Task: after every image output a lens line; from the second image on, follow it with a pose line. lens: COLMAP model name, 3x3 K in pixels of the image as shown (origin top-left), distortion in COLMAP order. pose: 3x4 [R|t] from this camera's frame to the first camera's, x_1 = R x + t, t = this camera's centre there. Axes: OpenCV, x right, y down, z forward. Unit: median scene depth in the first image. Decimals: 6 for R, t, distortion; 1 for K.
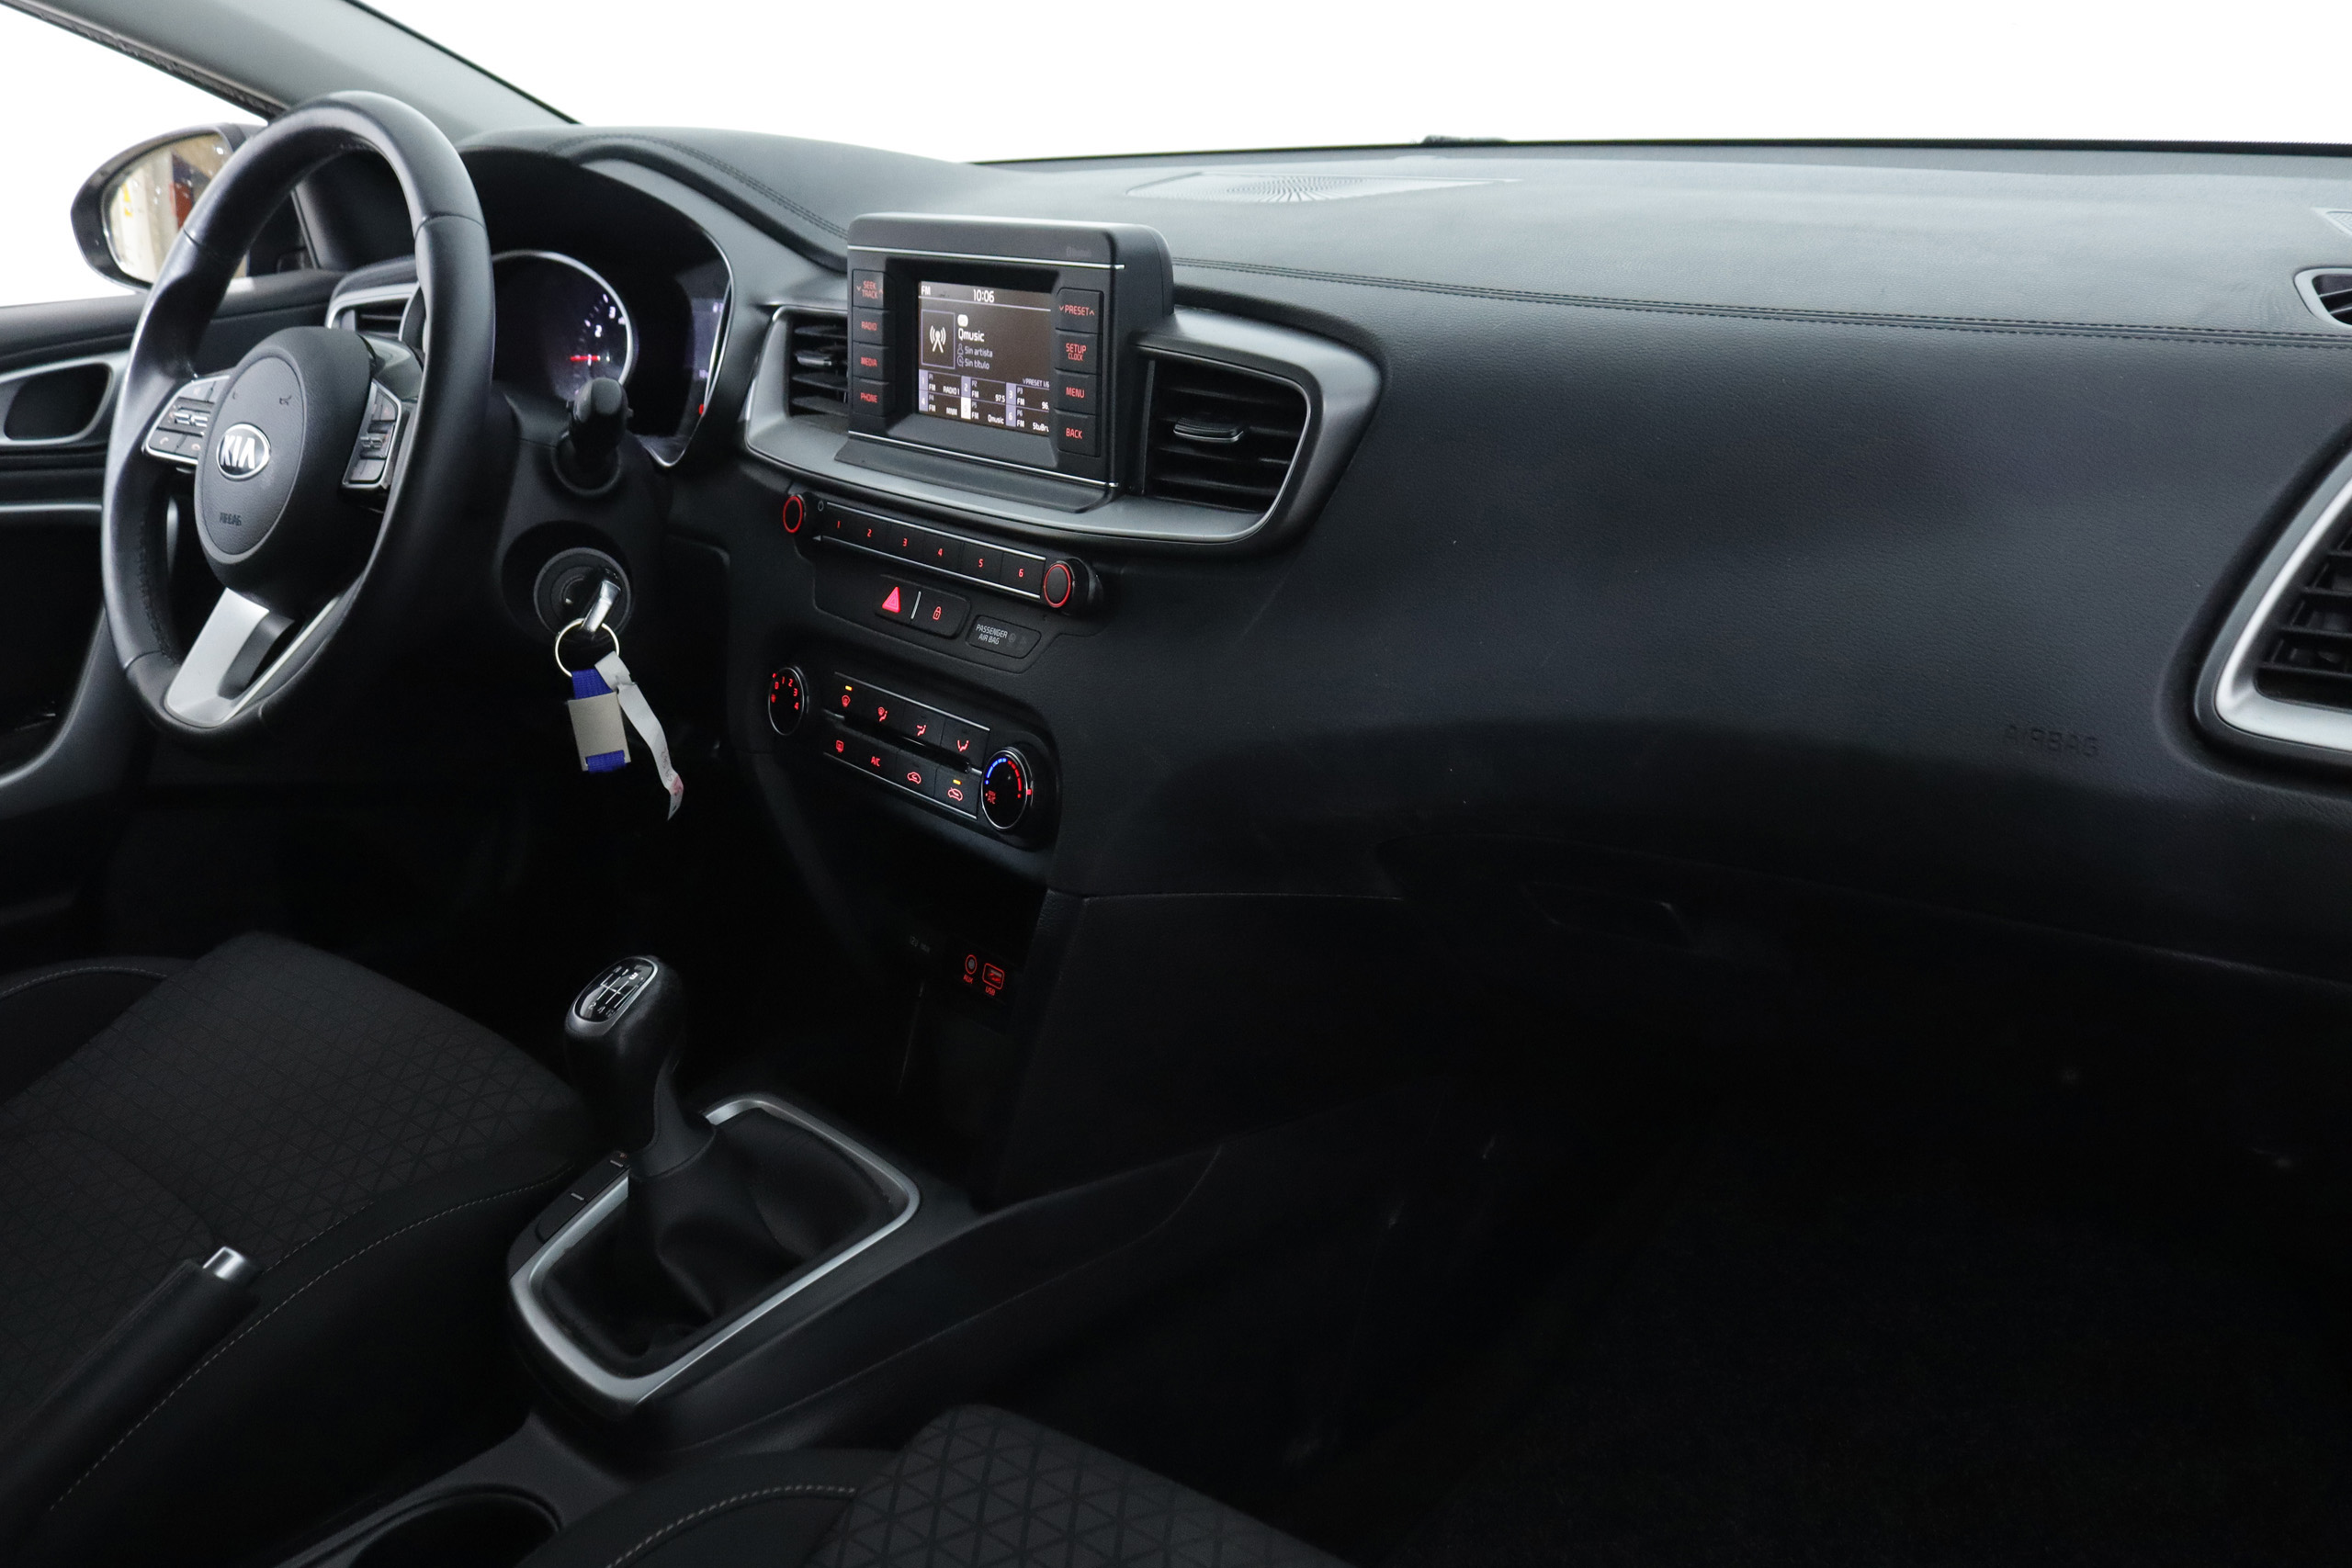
lens RADIAL K [[2103.4, 0, 1175.2], [0, 2103.4, 738.2], [0, 0, 1]] dist [-0.074201, -0.001780]
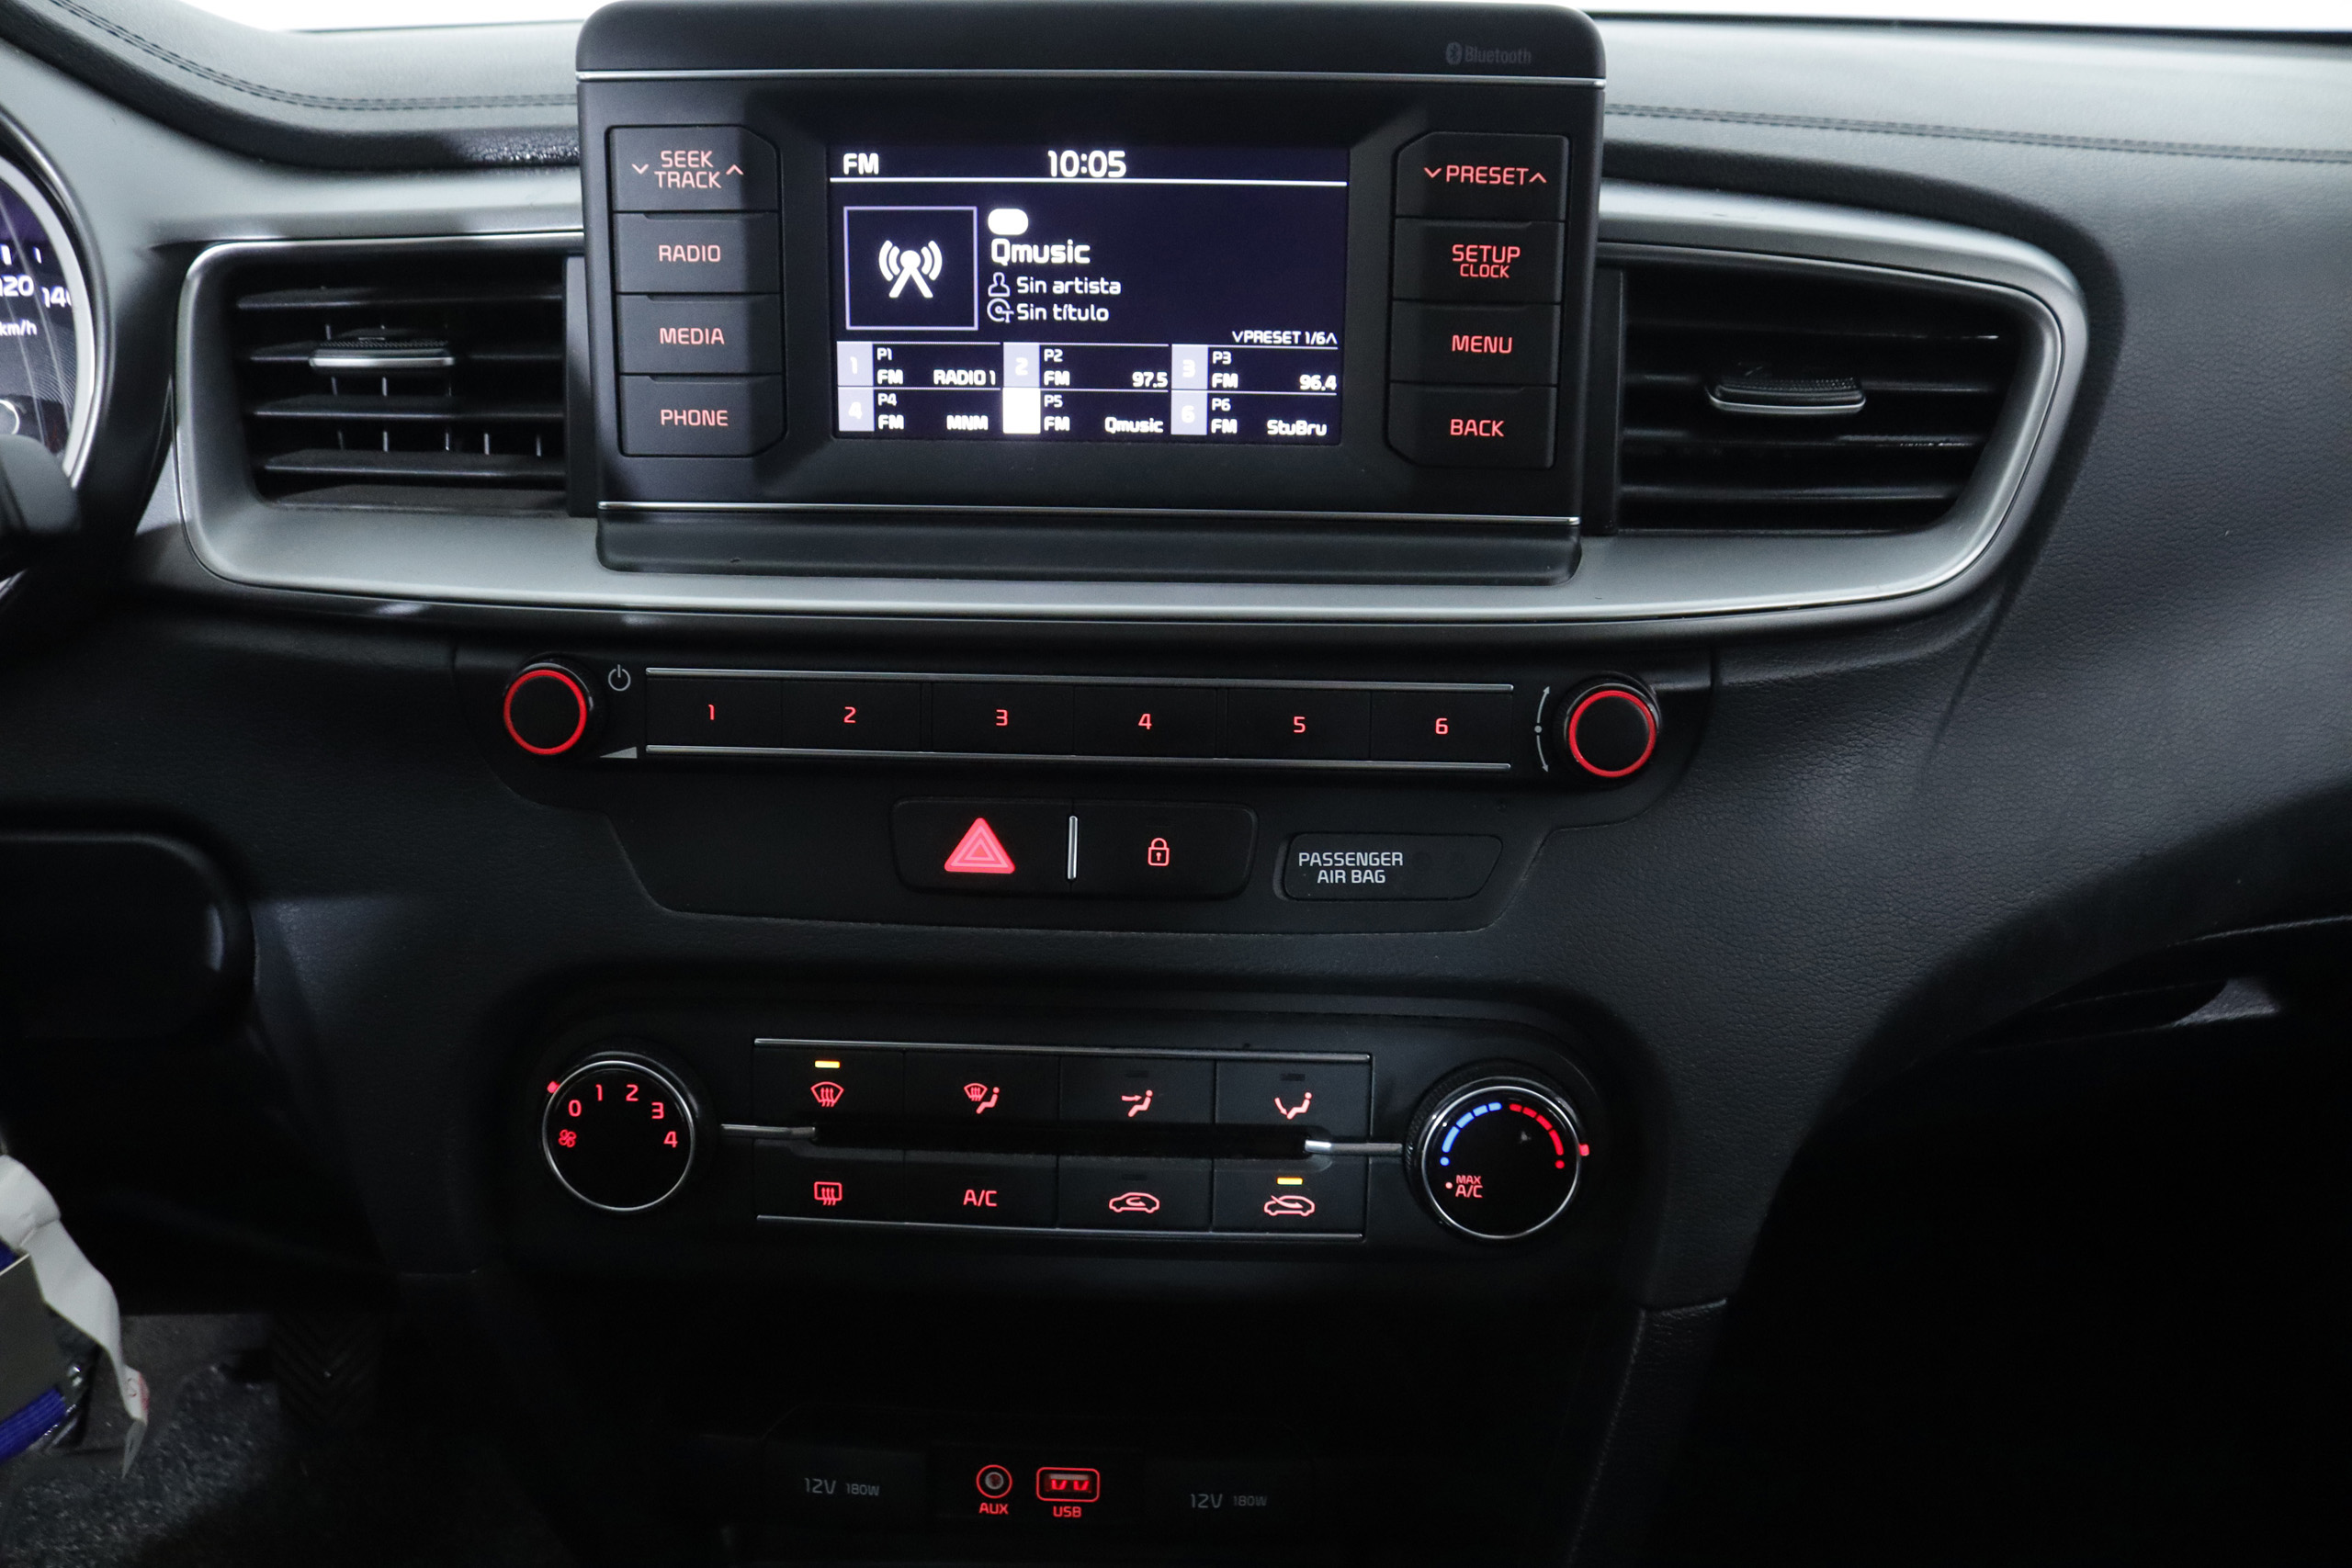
lens RADIAL K [[1904.9, 0, 1176.0], [0, 1904.9, 784.0], [0, 0, 1]] dist [-0.132067, 0.006047]
pose [[0.663139, -0.223065, 0.714485, -0.400139], [0.196168, 0.972989, 0.121701, -0.122386], [-0.722333, 0.059454, 0.688985, 0.697489]]
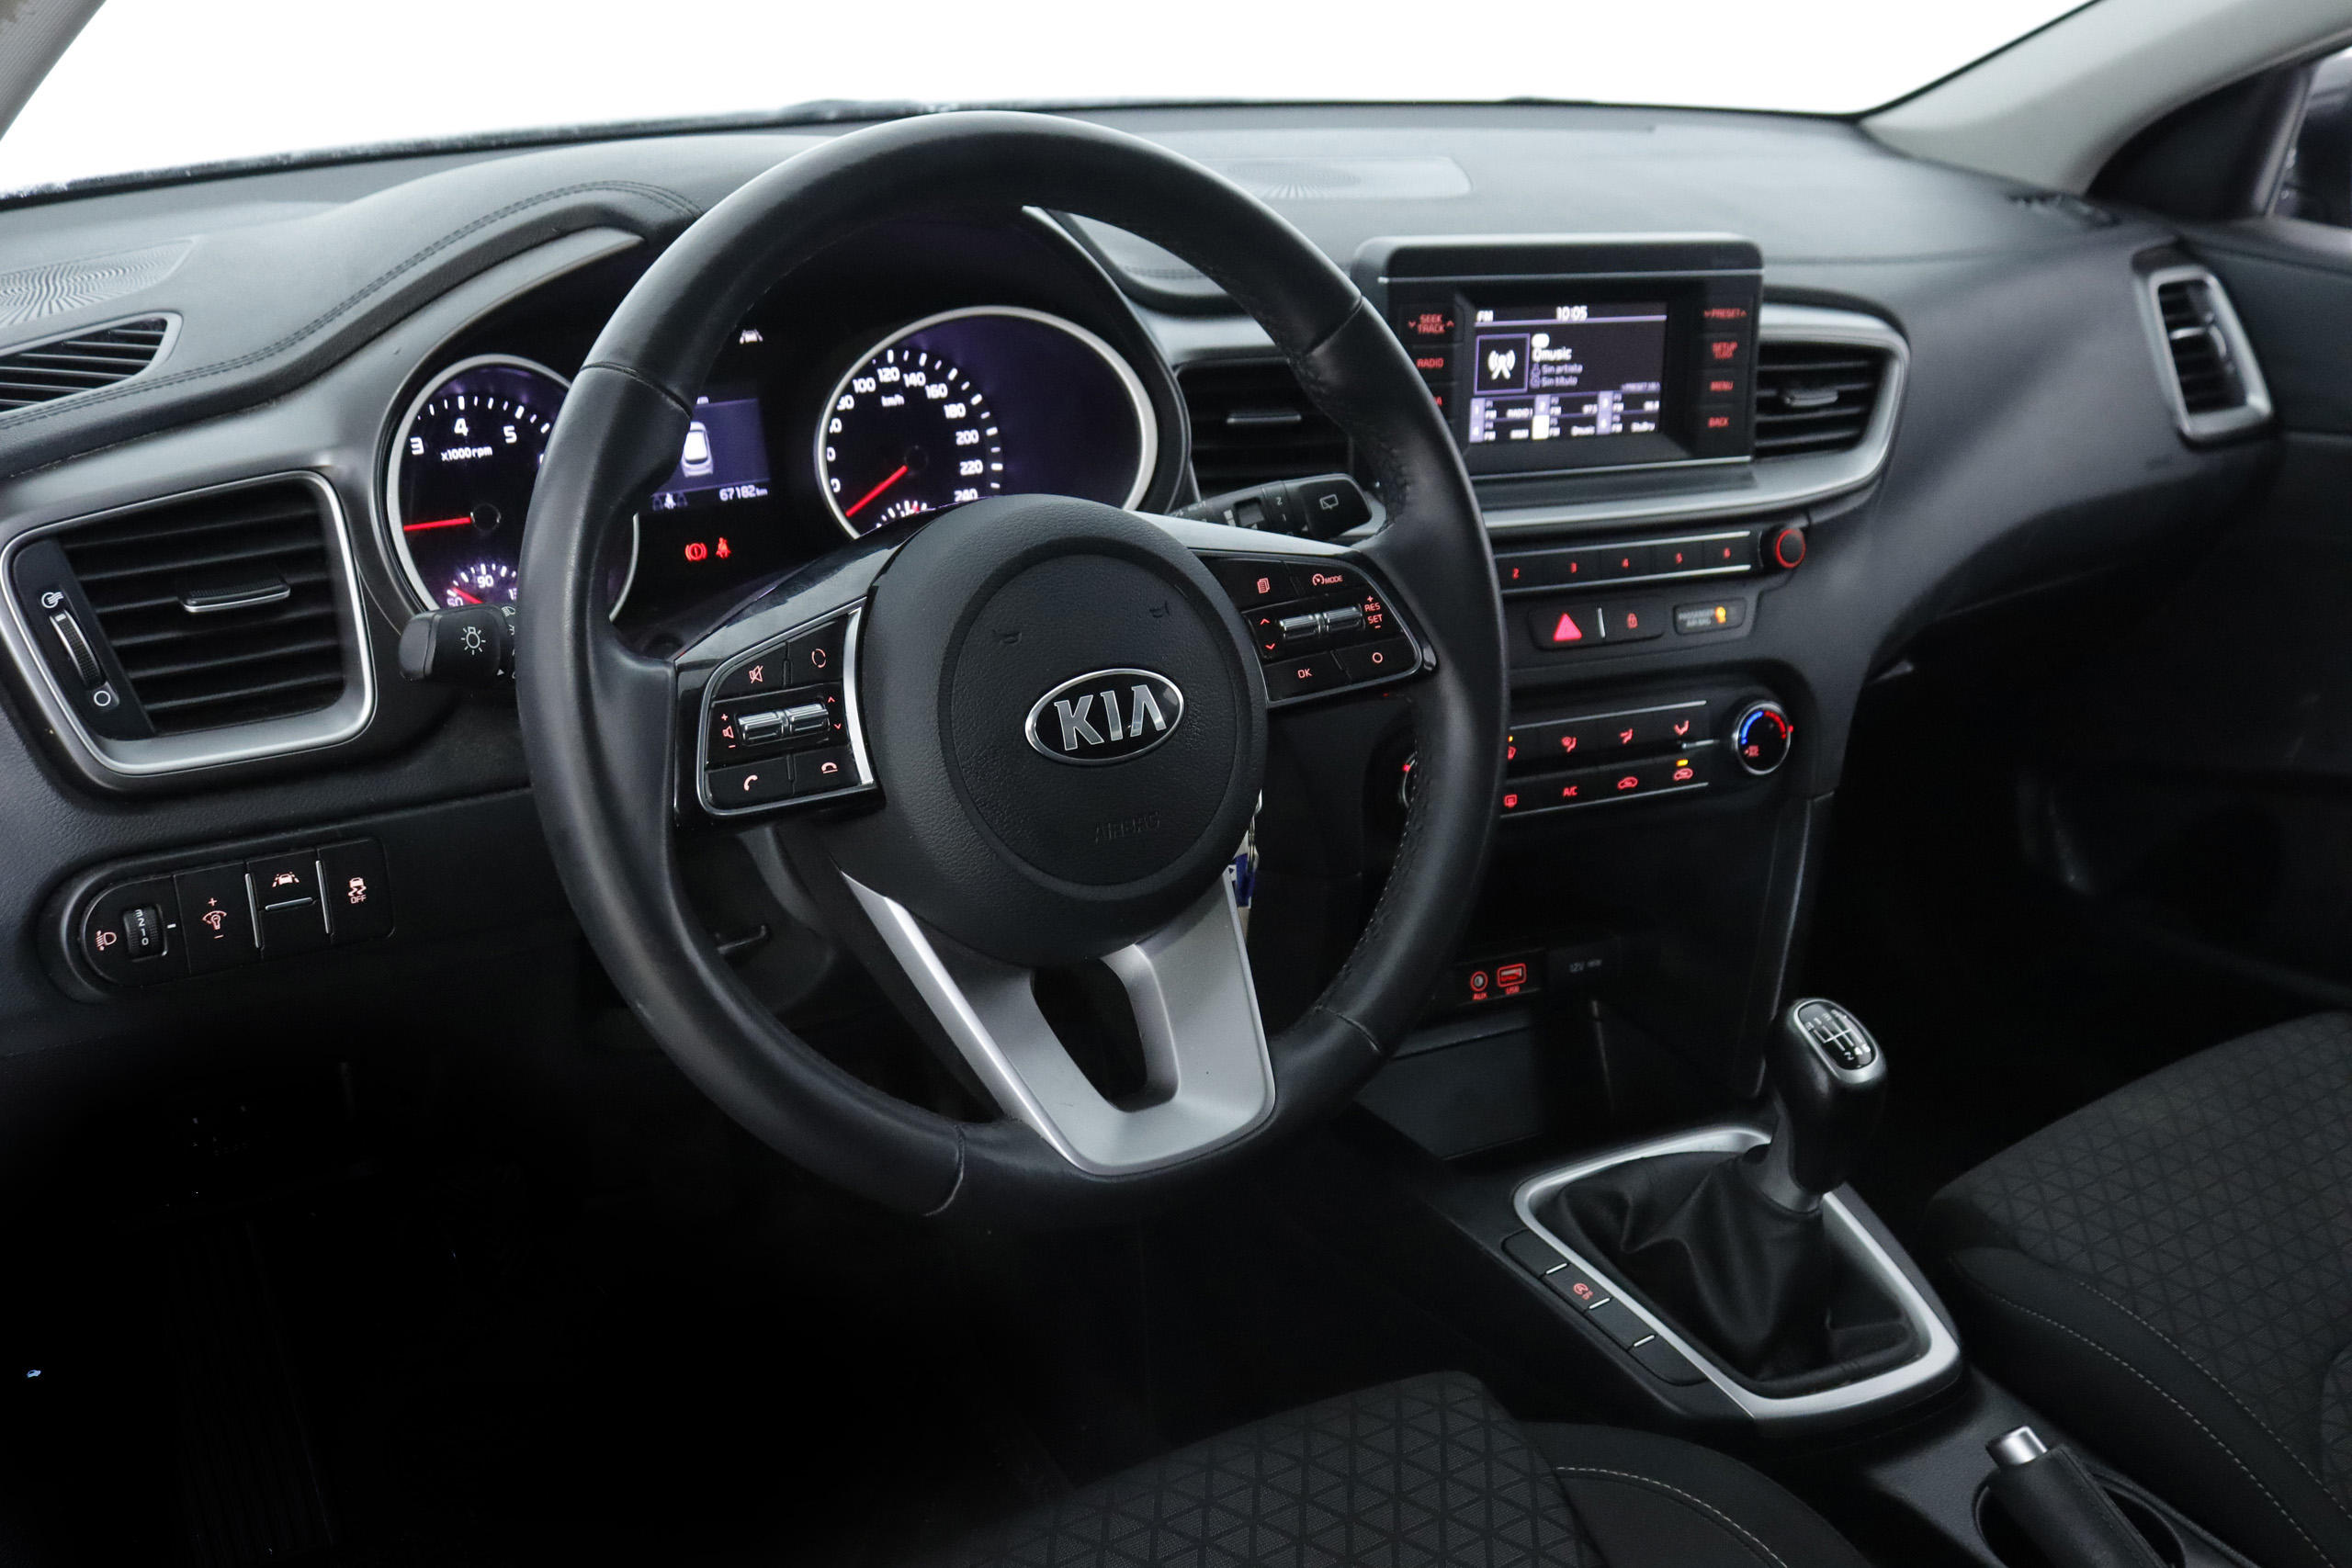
lens RADIAL K [[2334.7, 0, 1176.0], [0, 2334.7, 784.0], [0, 0, 1]] dist [-0.080757, 0.004799]
pose [[0.223400, -0.309691, 0.924221, -1.233684], [0.241868, 0.936142, 0.255222, -0.327143], [-0.944242, 0.166523, 0.284039, 0.886204]]
